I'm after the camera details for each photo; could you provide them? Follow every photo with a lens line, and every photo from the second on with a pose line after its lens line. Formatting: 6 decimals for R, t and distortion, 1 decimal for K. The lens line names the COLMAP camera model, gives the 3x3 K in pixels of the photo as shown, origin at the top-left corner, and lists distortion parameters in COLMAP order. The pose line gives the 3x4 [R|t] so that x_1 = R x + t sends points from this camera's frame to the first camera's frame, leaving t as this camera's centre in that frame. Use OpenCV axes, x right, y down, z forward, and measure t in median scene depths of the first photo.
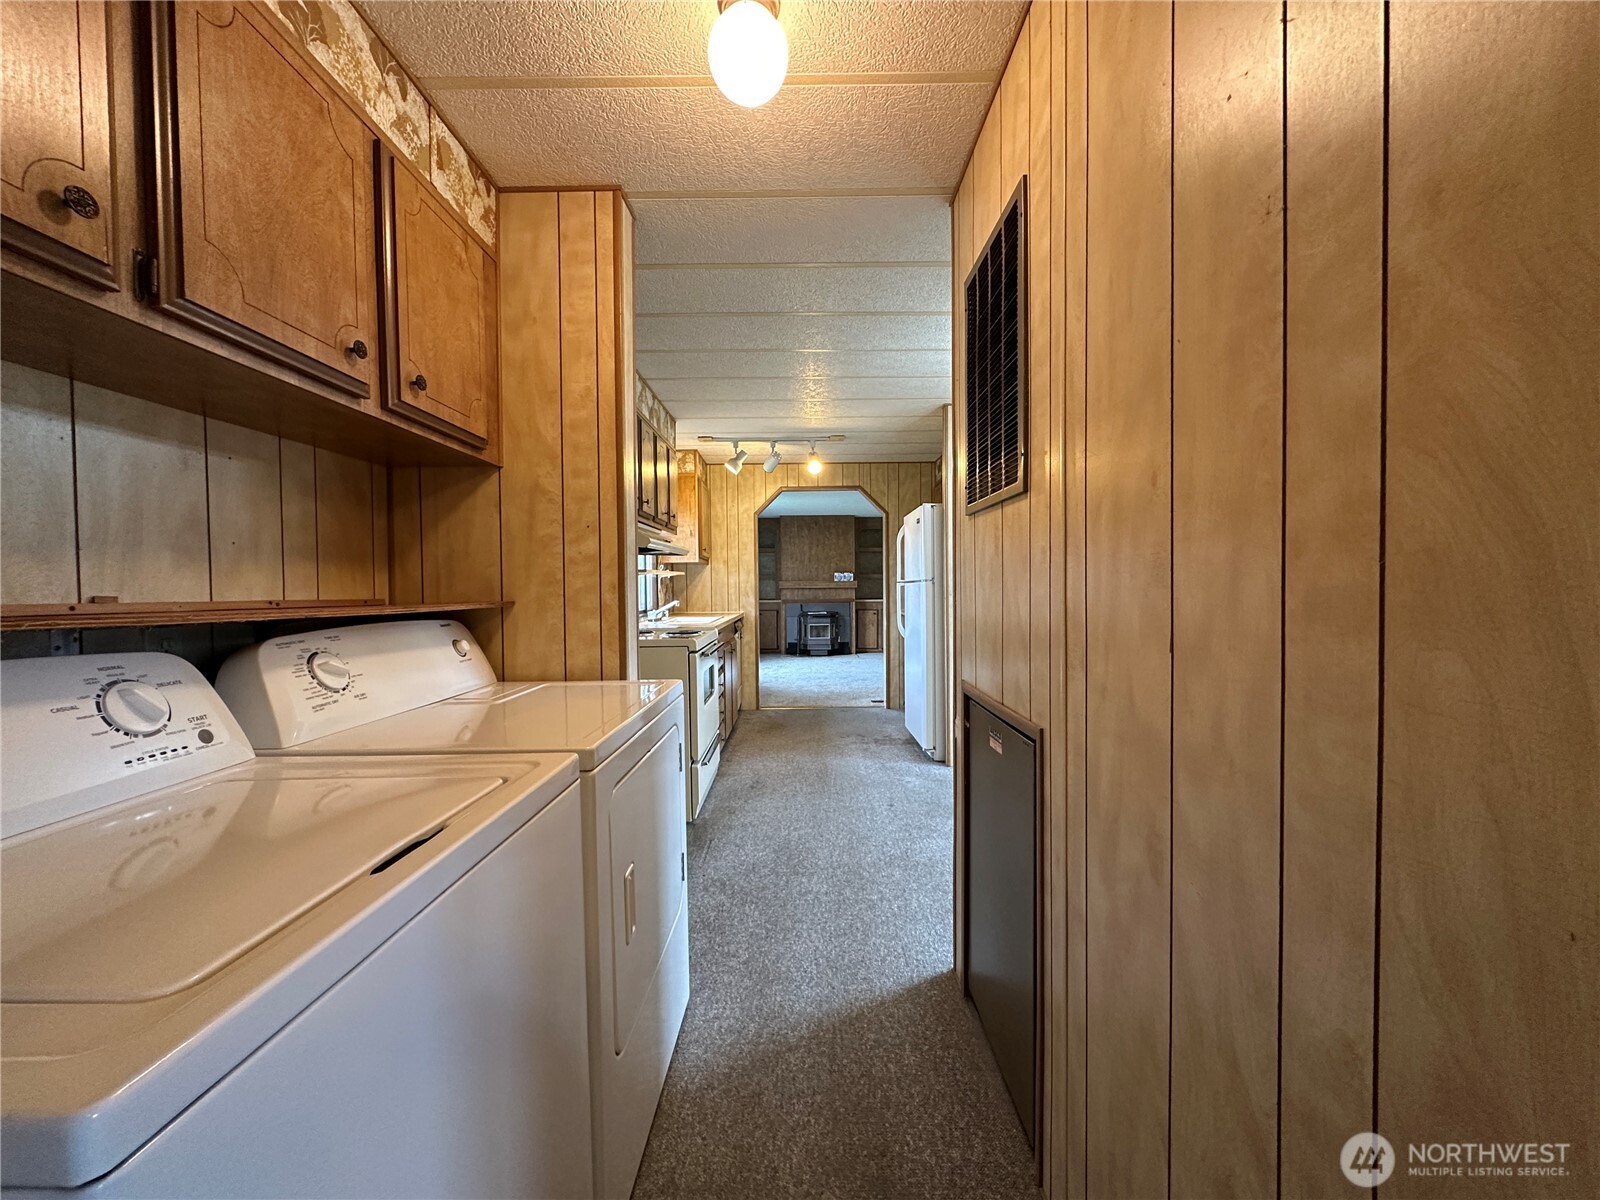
lens RADIAL K [[640.1, 0, 804.1], [0, 640.1, 599.3], [0, 0, 1]] dist [0.001914, 0.000450]
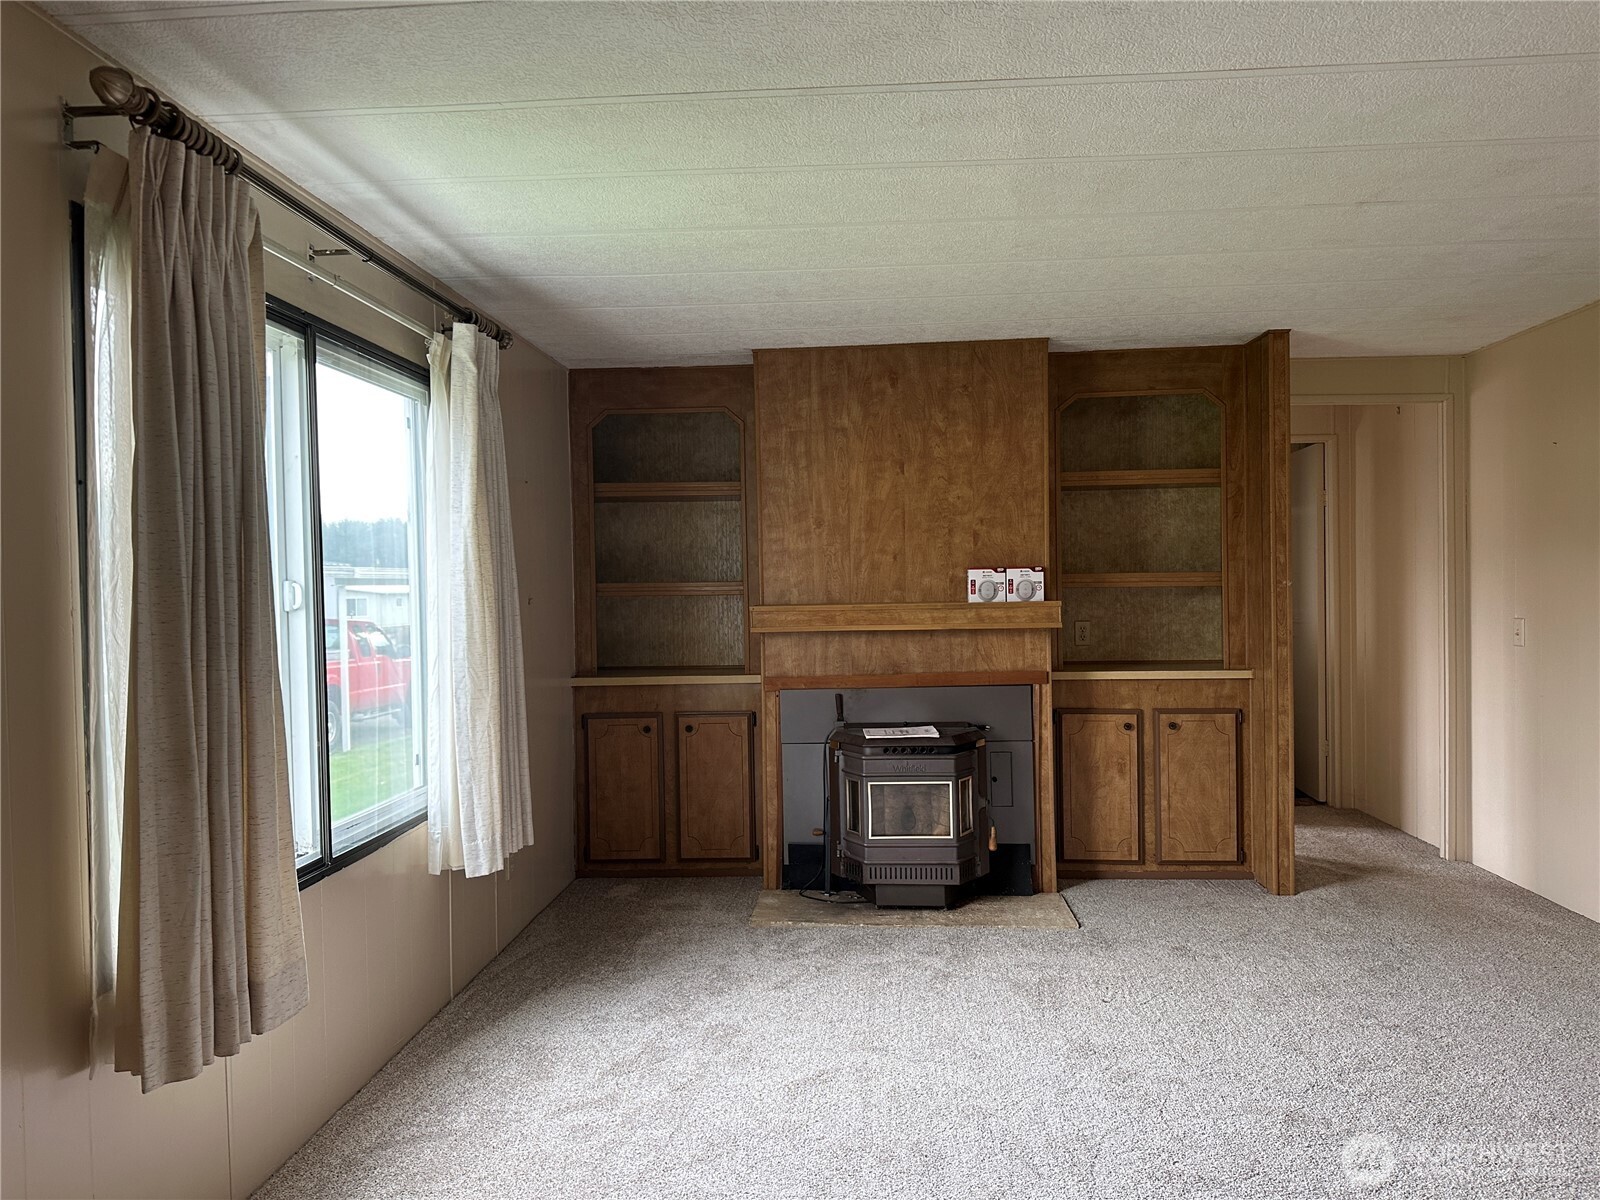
lens RADIAL K [[1114.5, 0, 796.6], [0, 1114.5, 589.0], [0, 0, 1]] dist [0.053736, -0.080546]
pose [[0.997554, -0.009626, -0.069234, 0.010064], [0.008317, 0.999782, -0.019169, -0.025936], [0.069403, 0.018546, 0.997416, 0.554083]]
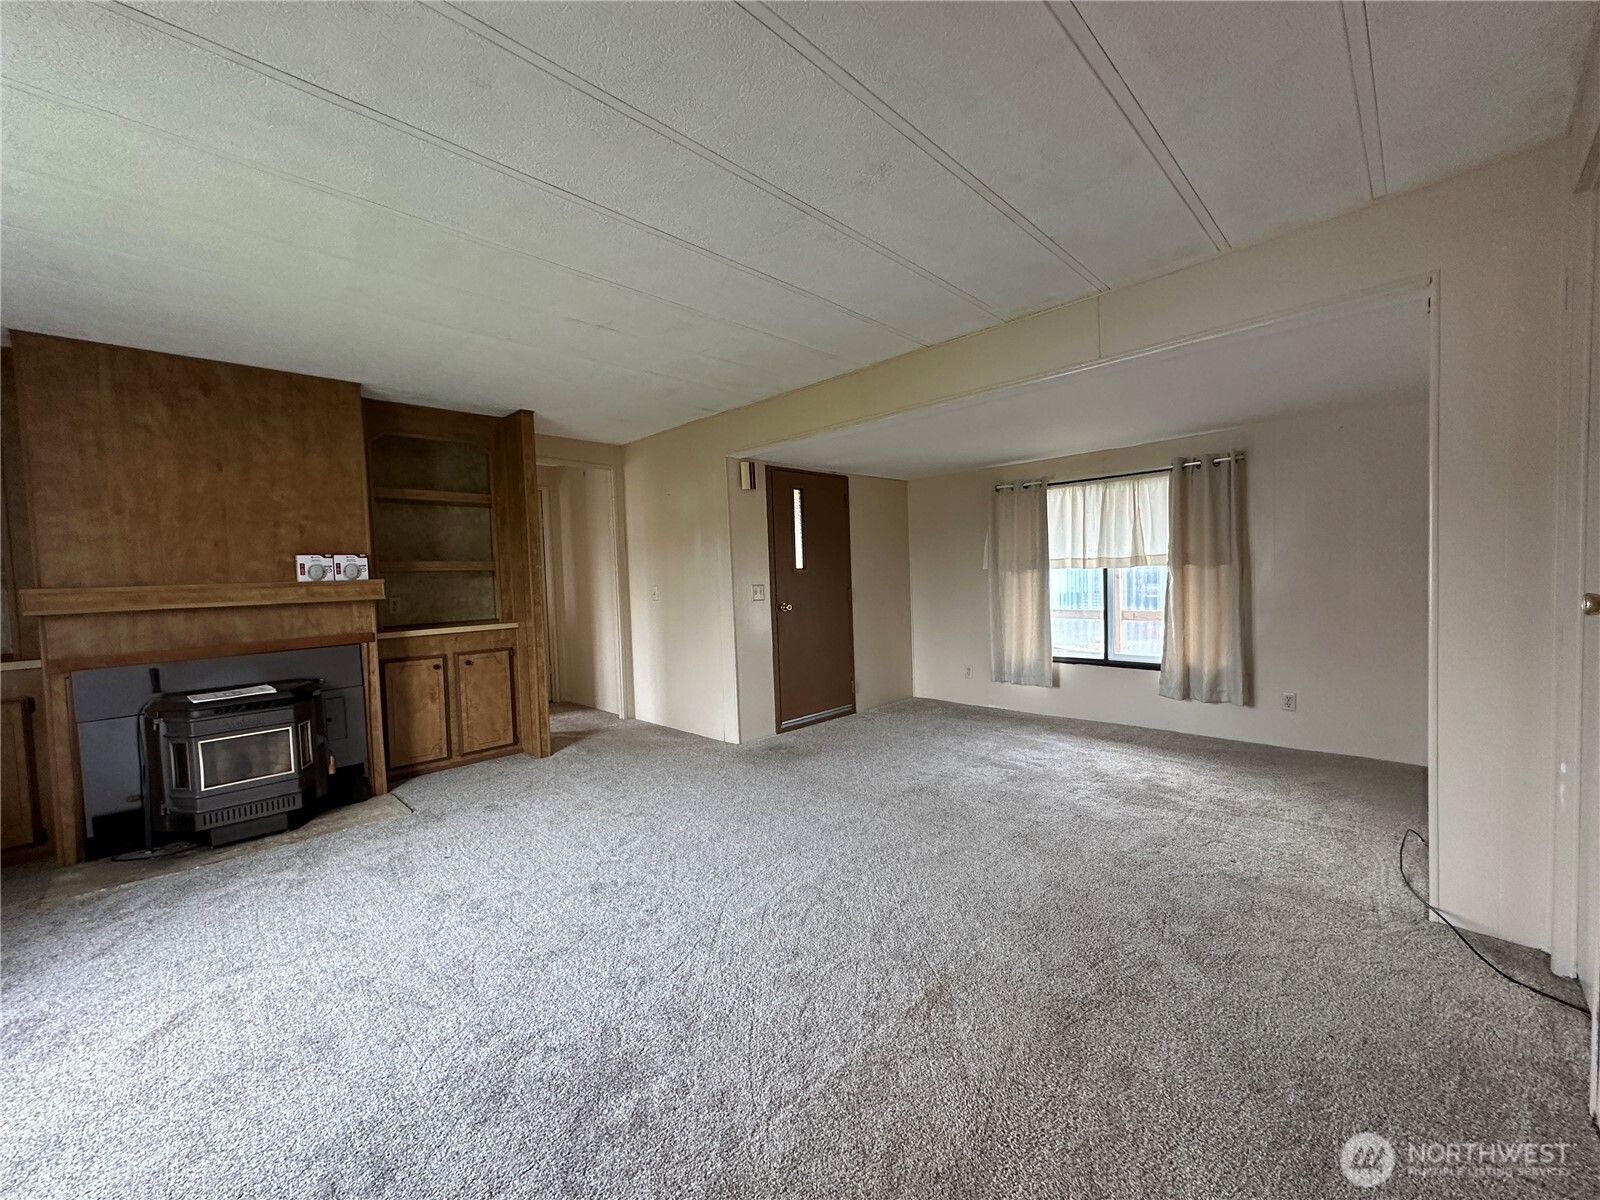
lens RADIAL K [[640.1, 0, 796.1], [0, 640.1, 600.1], [0, 0, 1]] dist [0.001914, 0.000450]
pose [[0.704255, -0.048273, 0.708304, -0.003868], [0.046338, 0.998684, 0.021991, -0.015309], [-0.708434, 0.017334, 0.705564, 0.602282]]
